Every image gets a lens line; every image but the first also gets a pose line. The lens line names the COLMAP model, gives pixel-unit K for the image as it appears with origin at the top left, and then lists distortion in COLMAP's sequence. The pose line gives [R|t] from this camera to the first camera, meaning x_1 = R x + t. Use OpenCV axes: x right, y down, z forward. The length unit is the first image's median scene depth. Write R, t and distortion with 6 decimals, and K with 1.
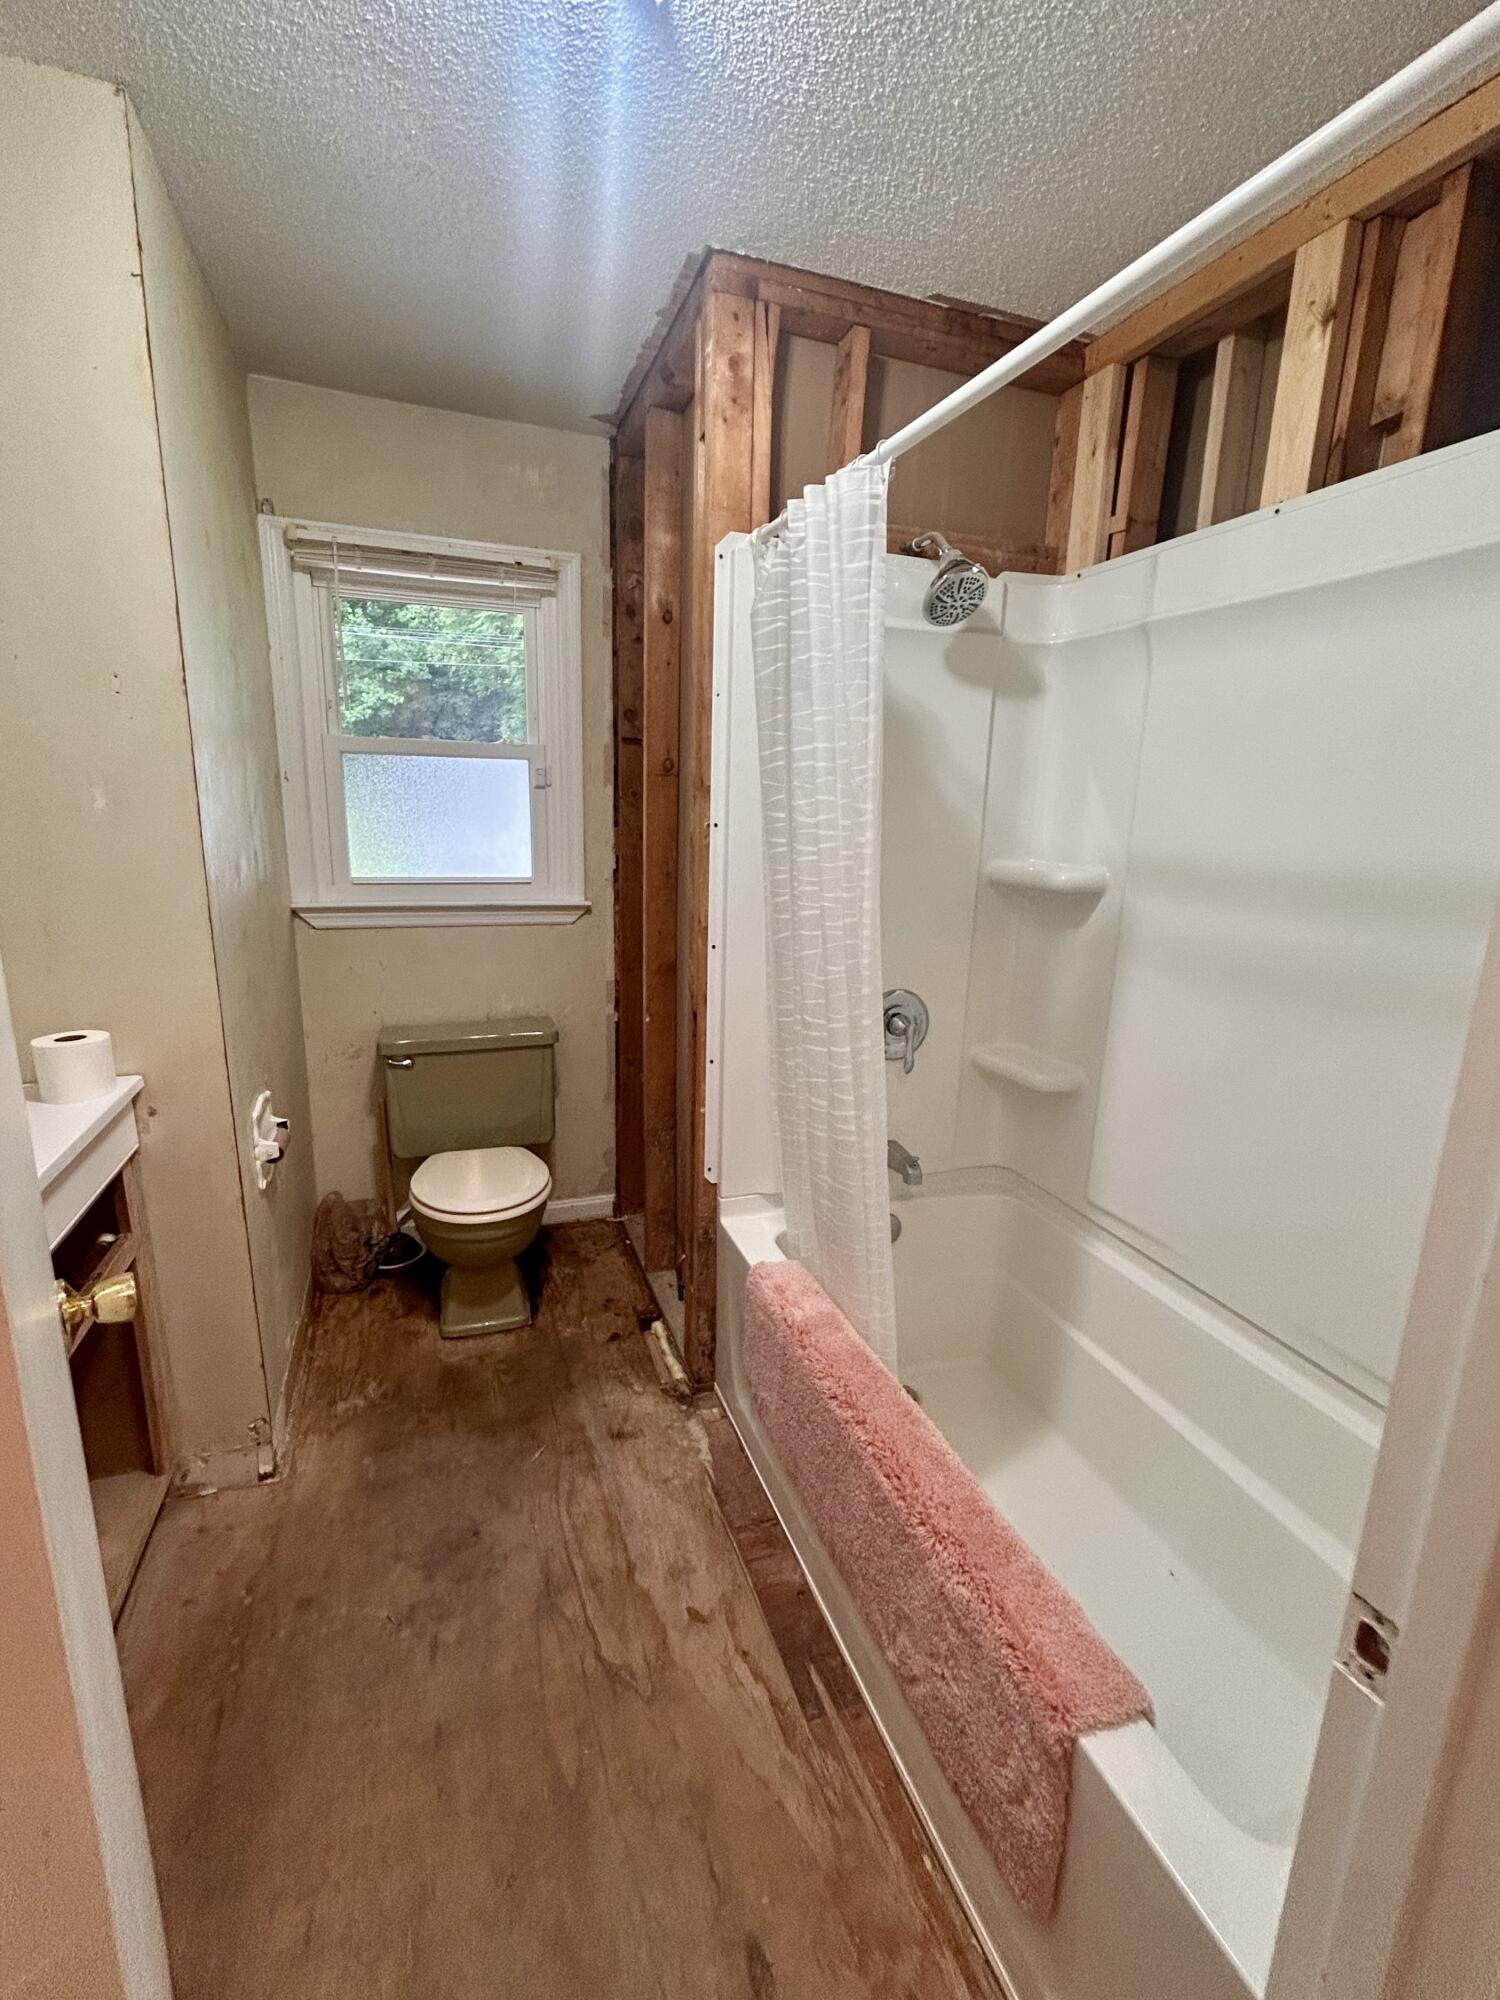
lens RADIAL K [[886.9, 0, 745.1], [0, 886.9, 1001.5], [0, 0, 1]] dist [-0.008844, 0.007080]
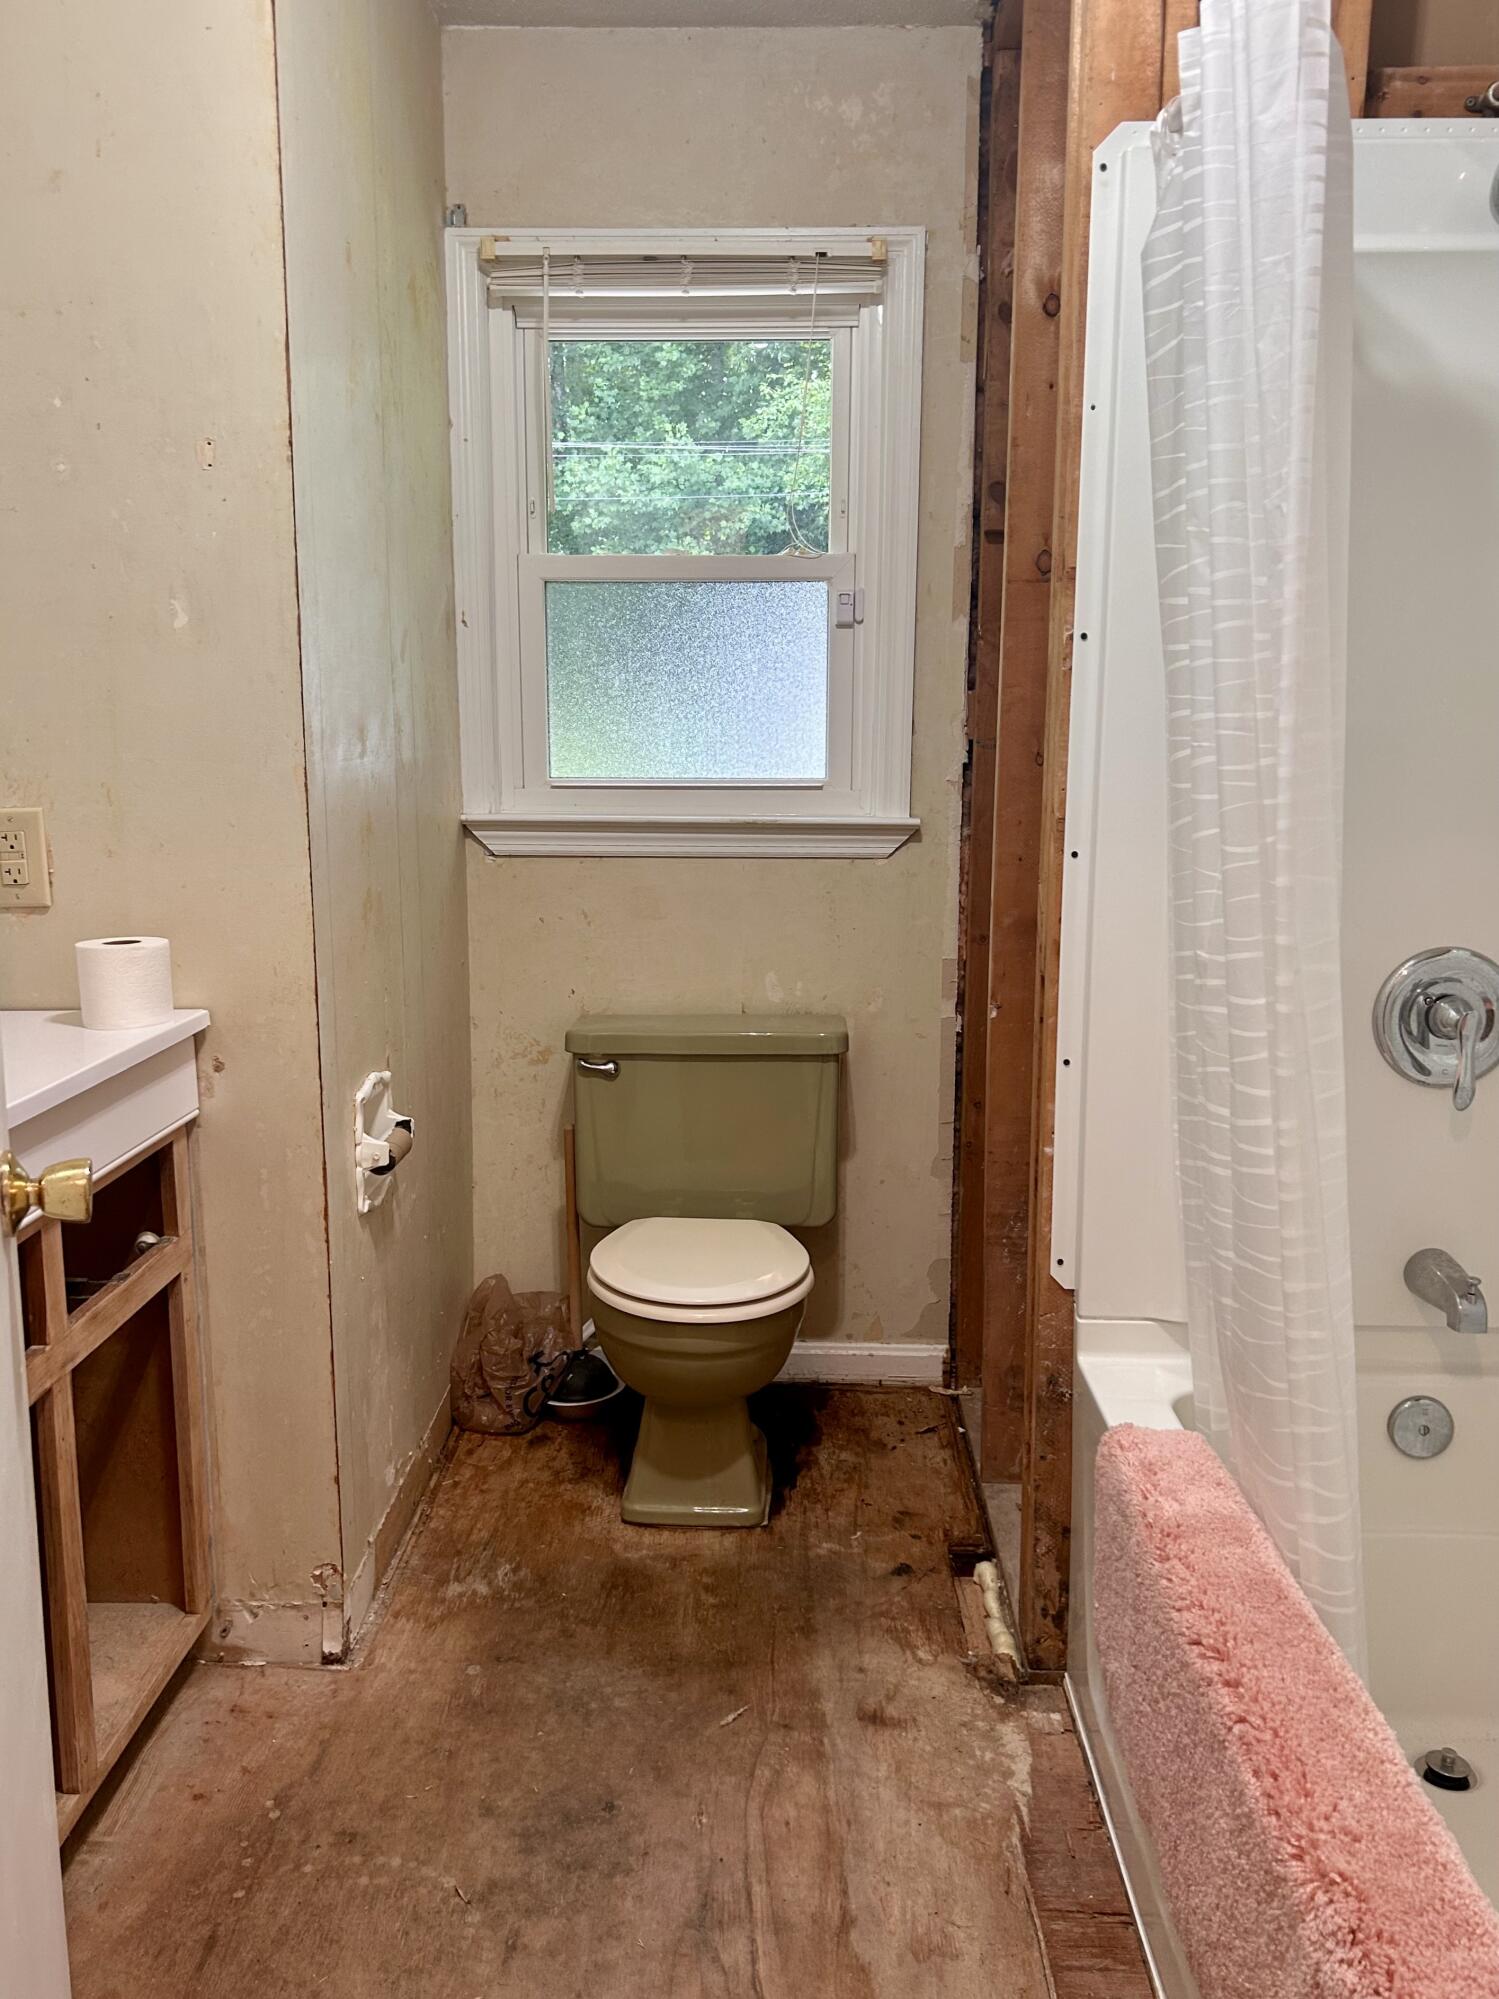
lens RADIAL K [[1622.0, 0, 708.2], [0, 1622.0, 1003.0], [0, 0, 1]] dist [0.056583, -0.067939]
pose [[0.927153, 0.038264, -0.372723, 0.136500], [-0.062185, 0.996690, -0.052363, 0.099971], [0.369486, 0.071727, 0.926464, -0.040545]]
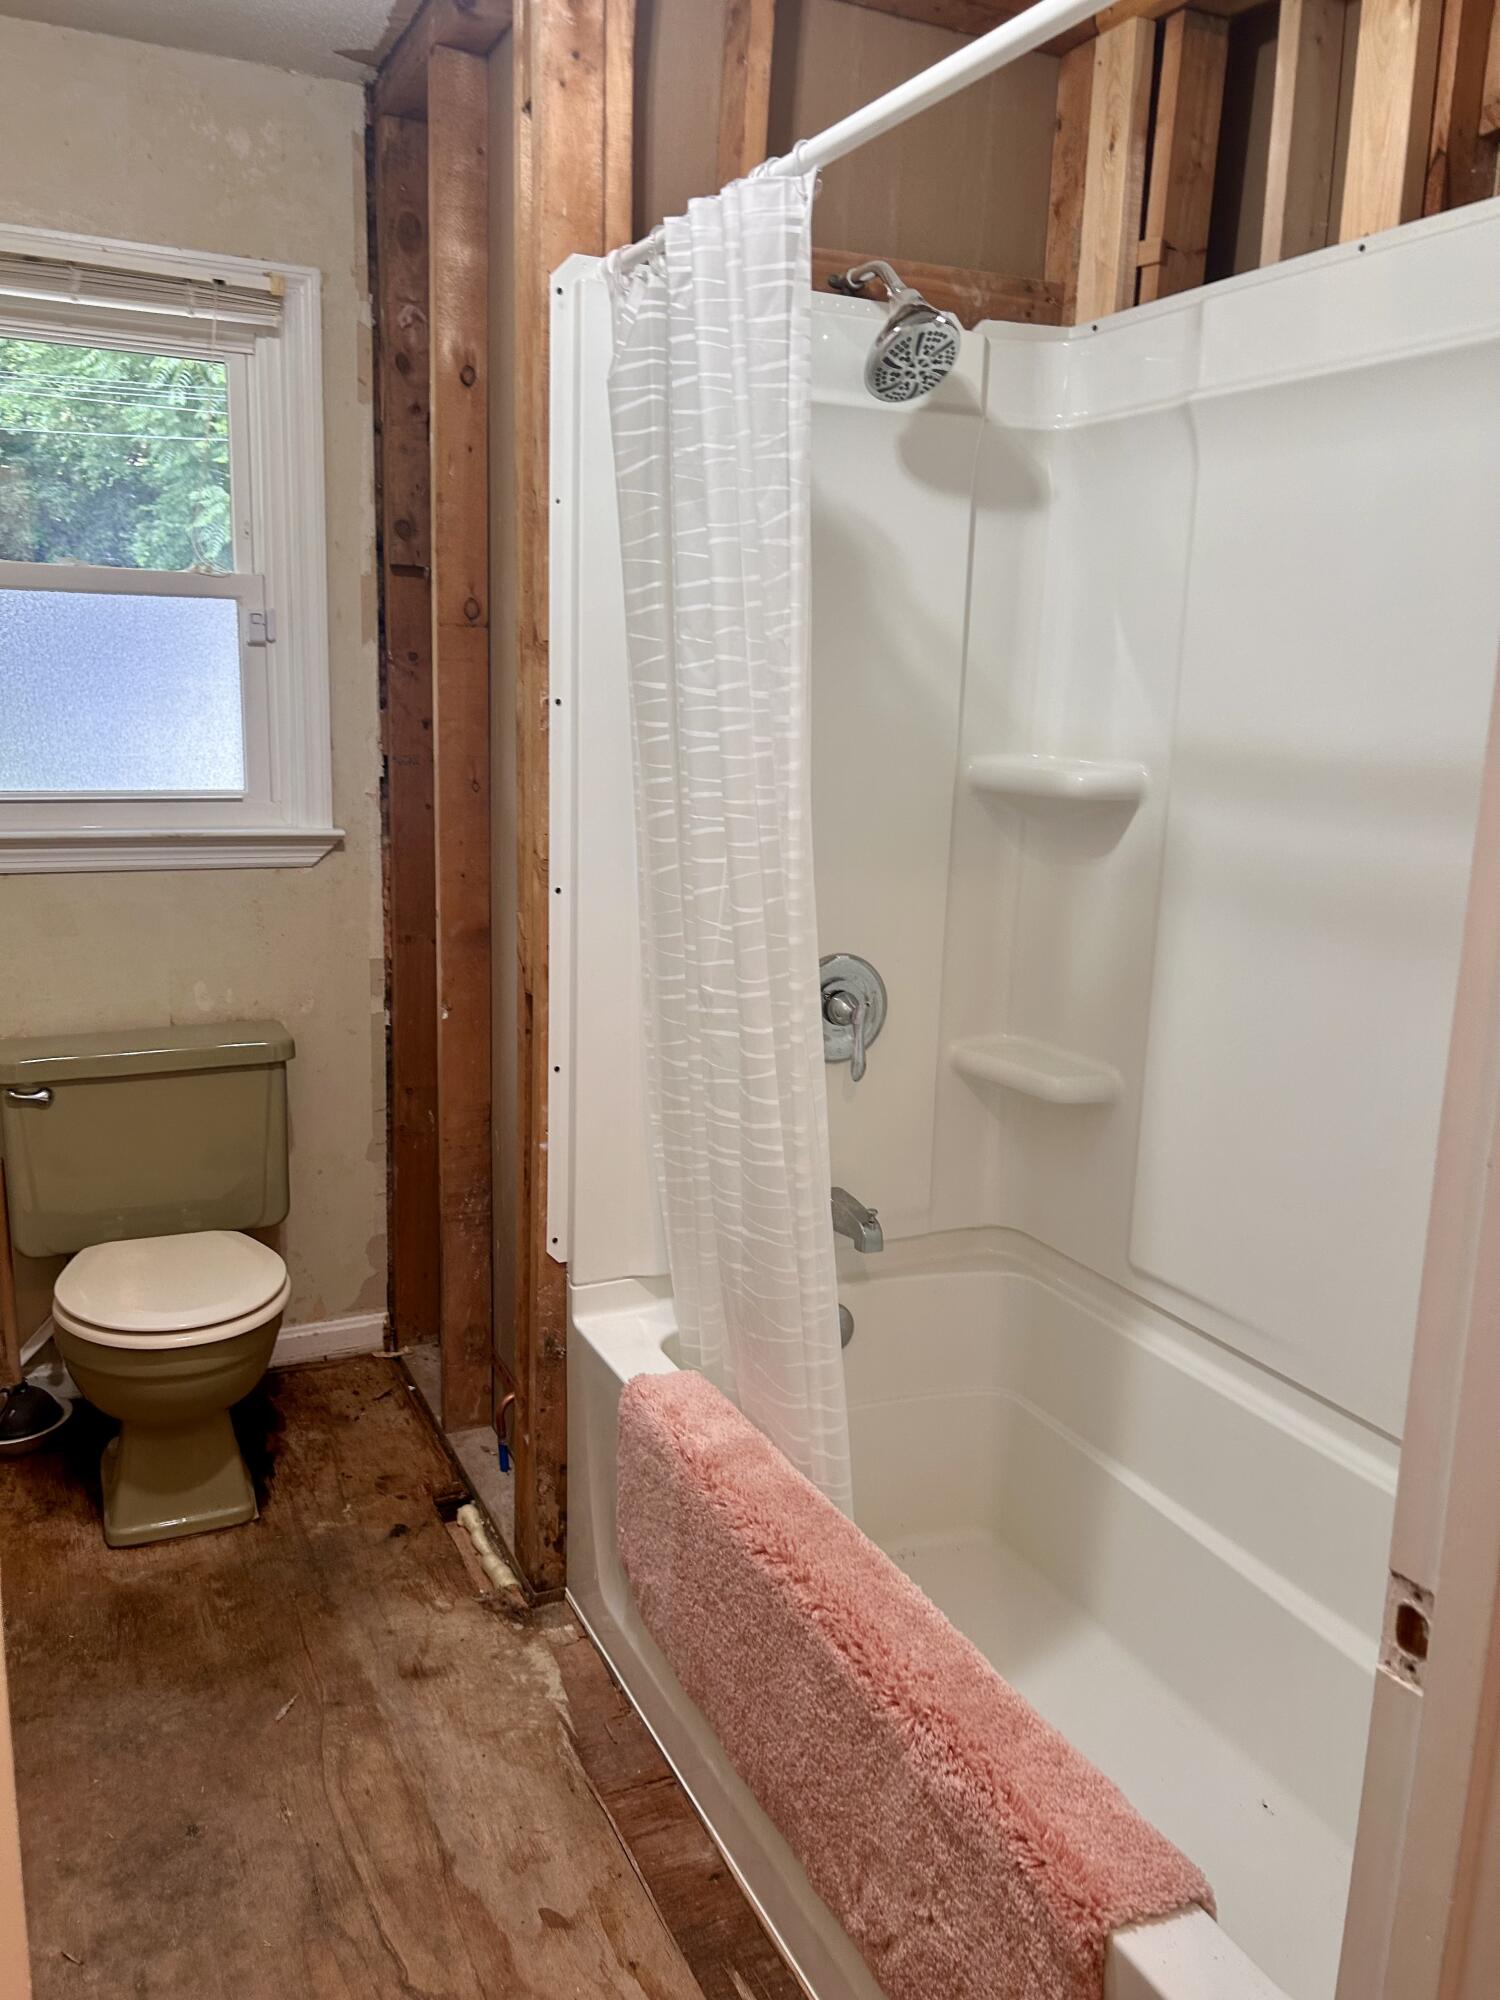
lens RADIAL K [[1540.3, 0, 720.7], [0, 1540.3, 989.4], [0, 0, 1]] dist [0.047875, -0.051343]
pose [[0.995251, -0.018871, 0.095499, -0.024989], [0.021003, 0.999551, -0.021371, 0.036668], [-0.095053, 0.023275, 0.995200, -0.127107]]
